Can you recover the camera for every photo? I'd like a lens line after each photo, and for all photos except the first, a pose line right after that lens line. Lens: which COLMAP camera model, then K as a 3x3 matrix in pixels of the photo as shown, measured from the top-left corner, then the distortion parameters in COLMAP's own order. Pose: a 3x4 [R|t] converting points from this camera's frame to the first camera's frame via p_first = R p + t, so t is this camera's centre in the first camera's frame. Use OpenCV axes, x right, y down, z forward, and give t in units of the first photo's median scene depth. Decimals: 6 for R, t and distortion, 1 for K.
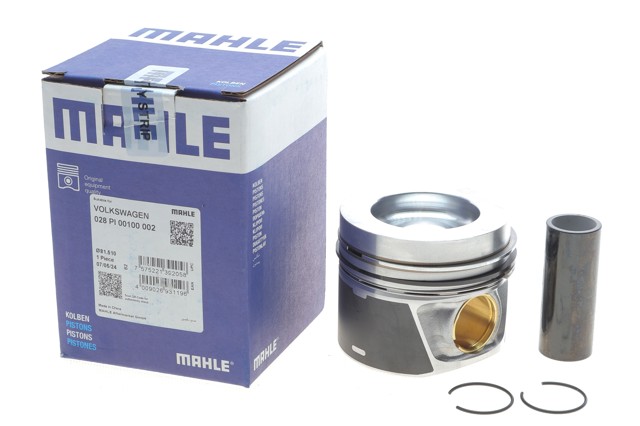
lens RADIAL K [[1539.9, 0, 320.0], [0, 1539.9, 212.8], [0, 0, 1]] dist [-0.216448, 0.000000]
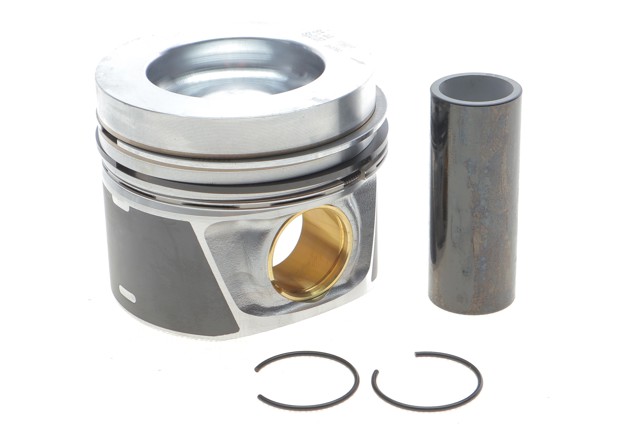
lens RADIAL K [[1539.9, 0, 320.0], [0, 1539.9, 213.1], [0, 0, 1]] dist [-0.216448, 0.000000]
pose [[0.997923, 0.002495, -0.064371, 0.144829], [0.002333, 0.997194, 0.074819, 0.010380], [0.064377, -0.074813, 0.995117, 0.393559]]
